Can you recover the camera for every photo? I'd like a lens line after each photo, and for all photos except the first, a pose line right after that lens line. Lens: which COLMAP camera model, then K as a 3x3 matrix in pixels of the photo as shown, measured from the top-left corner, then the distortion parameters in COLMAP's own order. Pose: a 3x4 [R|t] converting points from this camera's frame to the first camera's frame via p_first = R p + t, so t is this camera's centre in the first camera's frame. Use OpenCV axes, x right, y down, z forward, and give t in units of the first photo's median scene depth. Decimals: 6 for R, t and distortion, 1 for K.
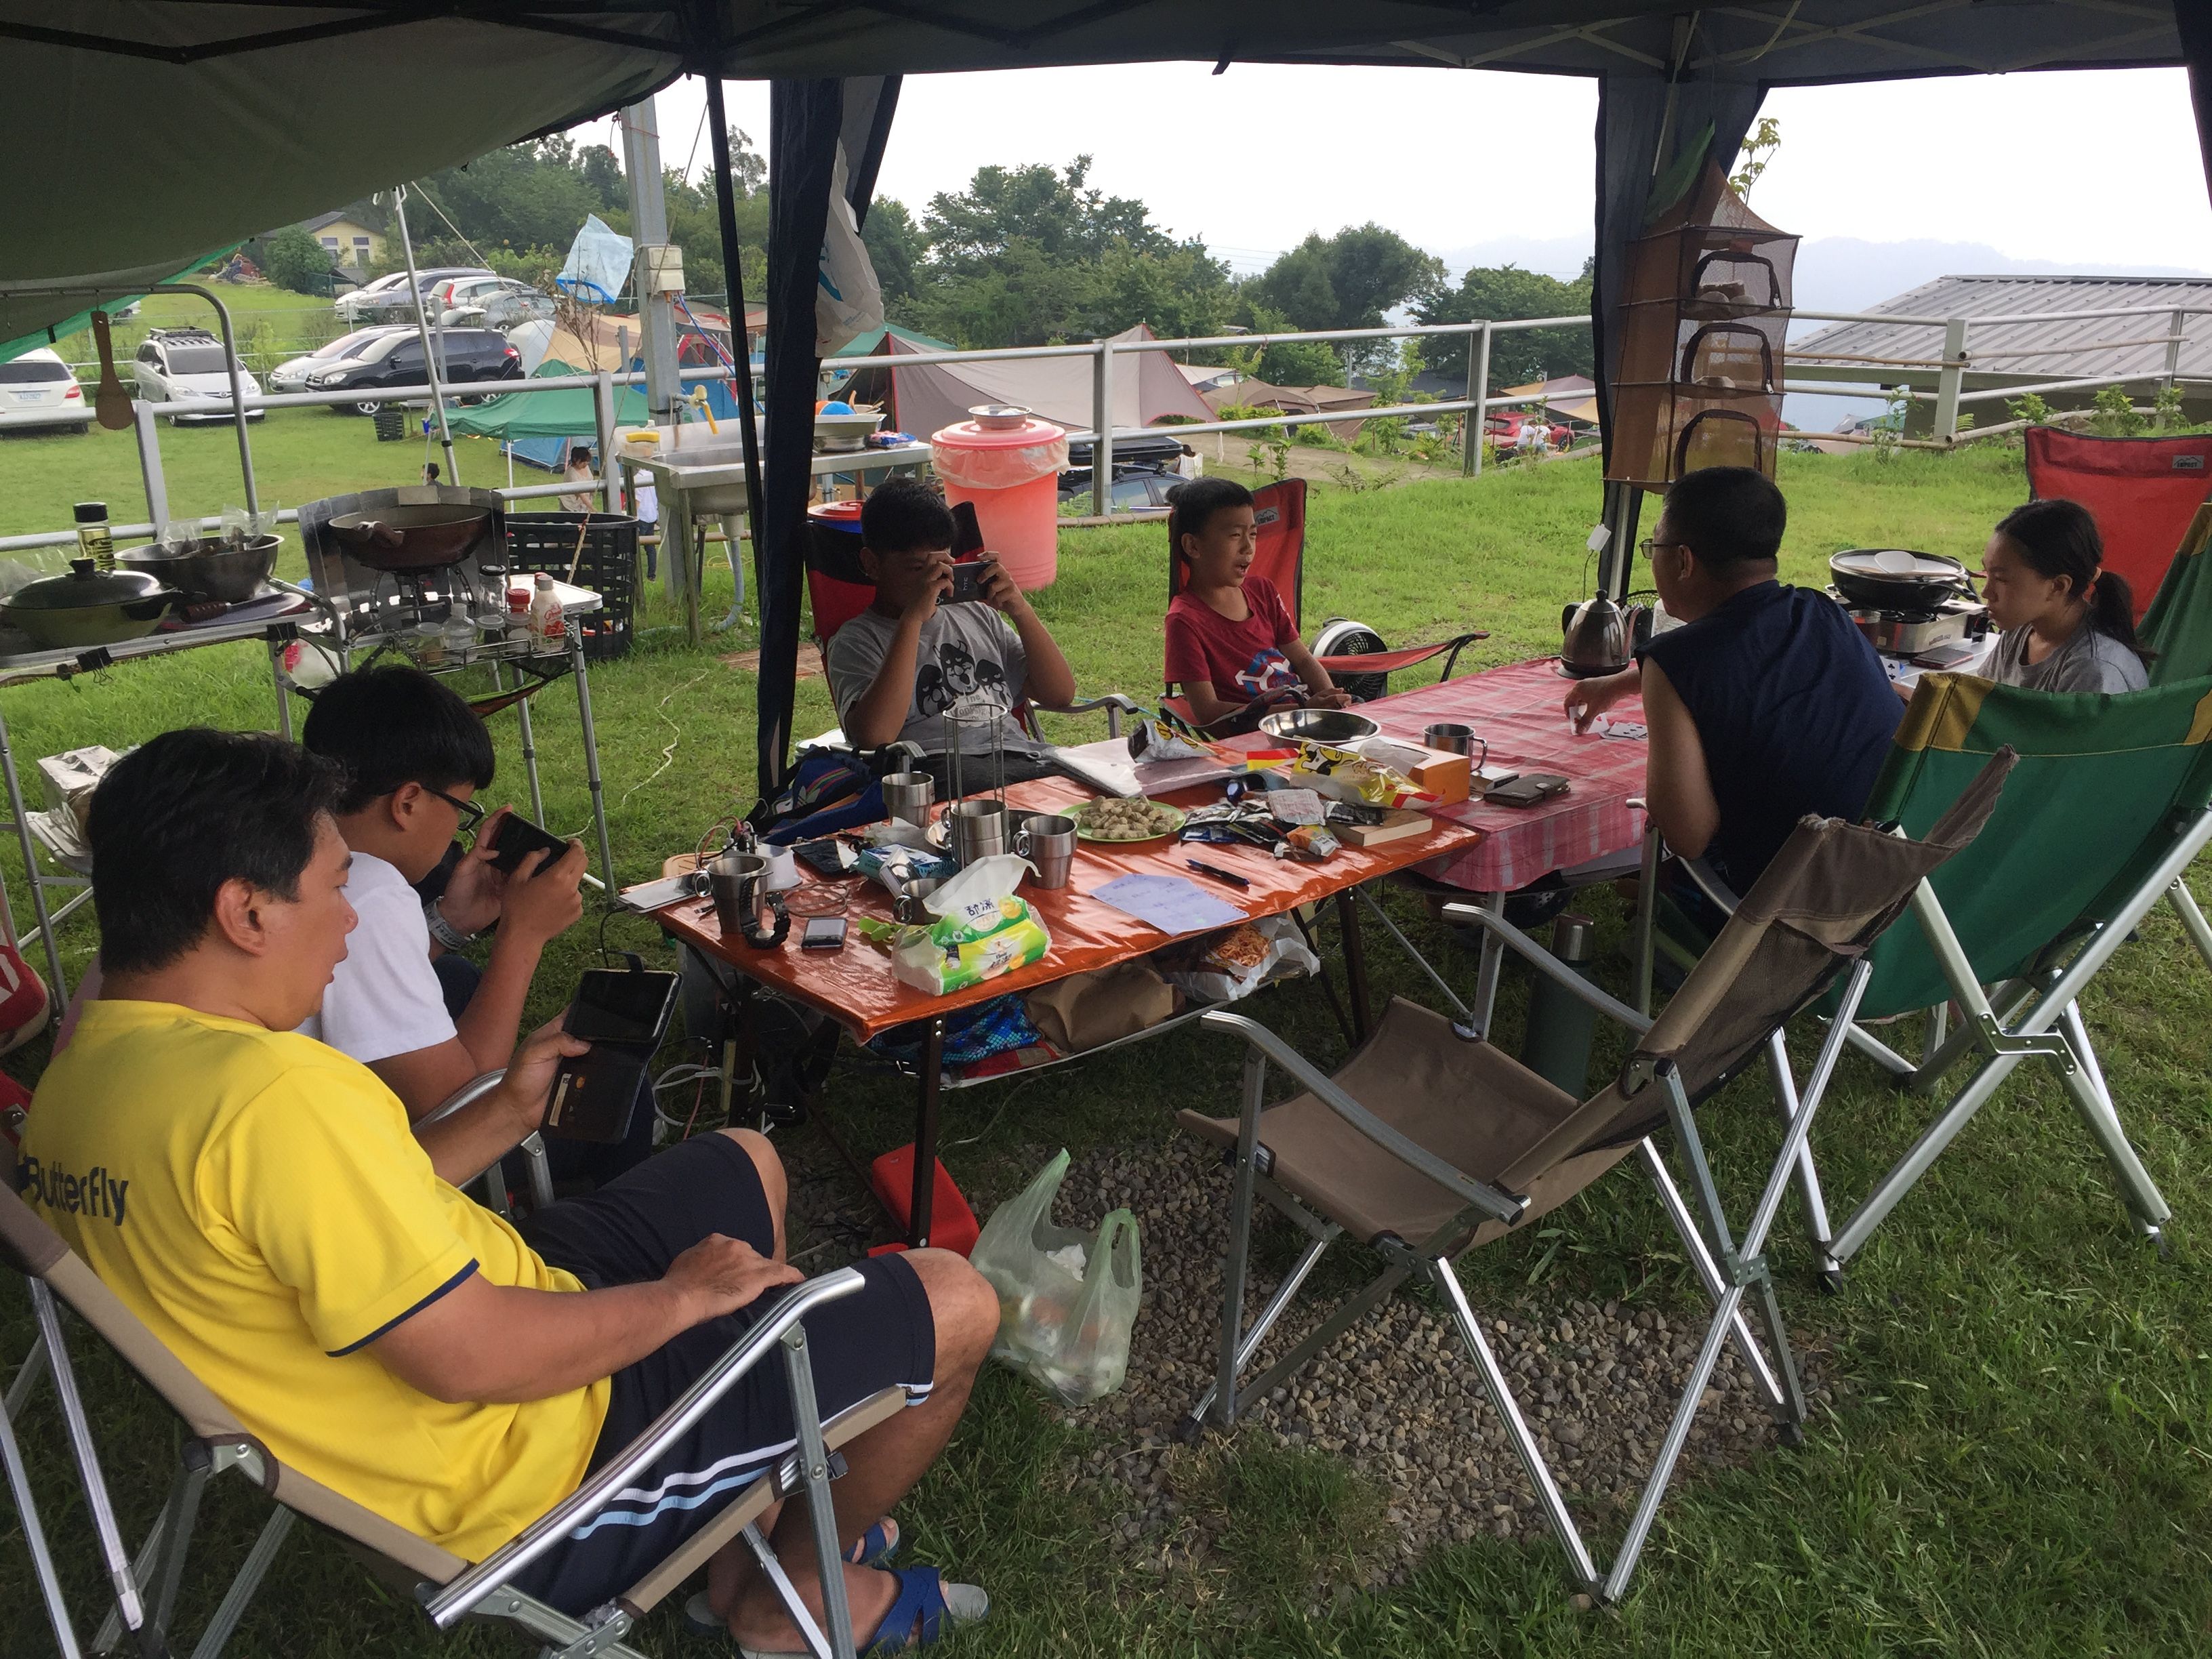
lens RADIAL K [[1841.4, 0, 1090.4], [0, 1841.4, 791.0], [0, 0, 1]] dist [0.052347, -0.077041]
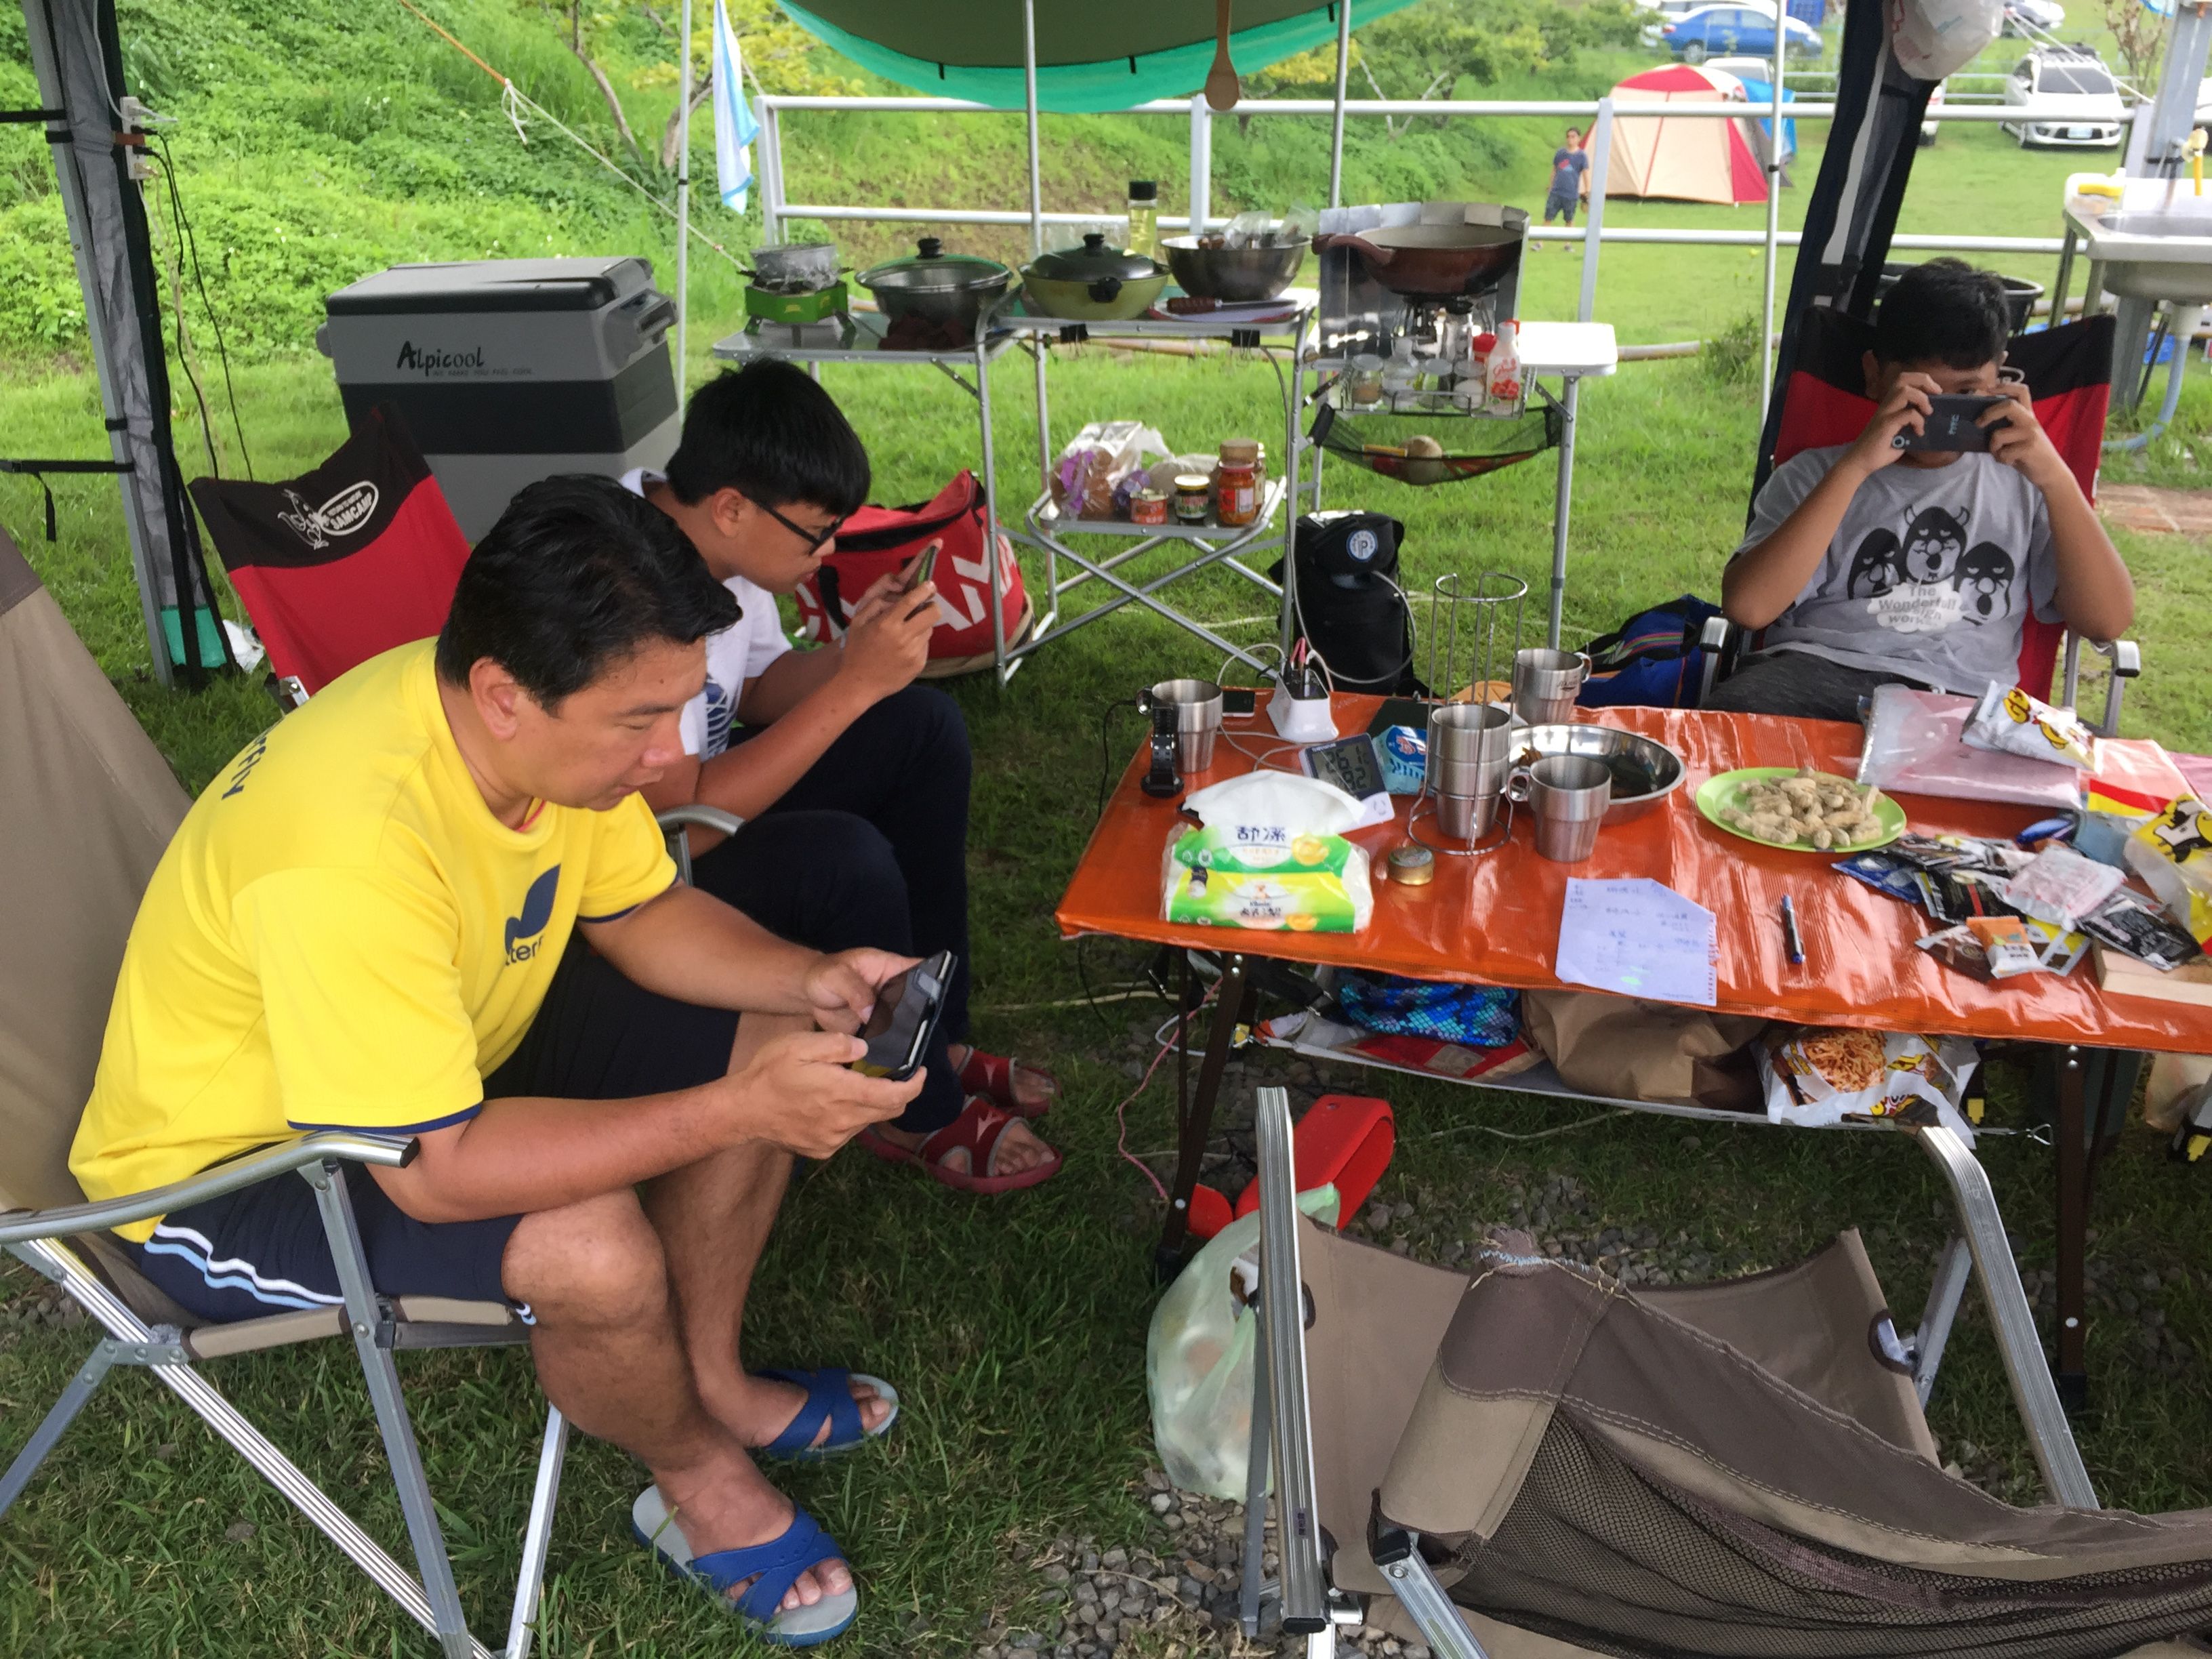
lens RADIAL K [[1841.4, 0, 1090.4], [0, 1841.4, 791.0], [0, 0, 1]] dist [0.052347, -0.077041]
pose [[0.624153, 0.335020, -0.705829, 0.286349], [-0.236346, 0.942035, 0.238138, -0.078003], [0.744697, 0.018186, 0.667155, 0.317480]]
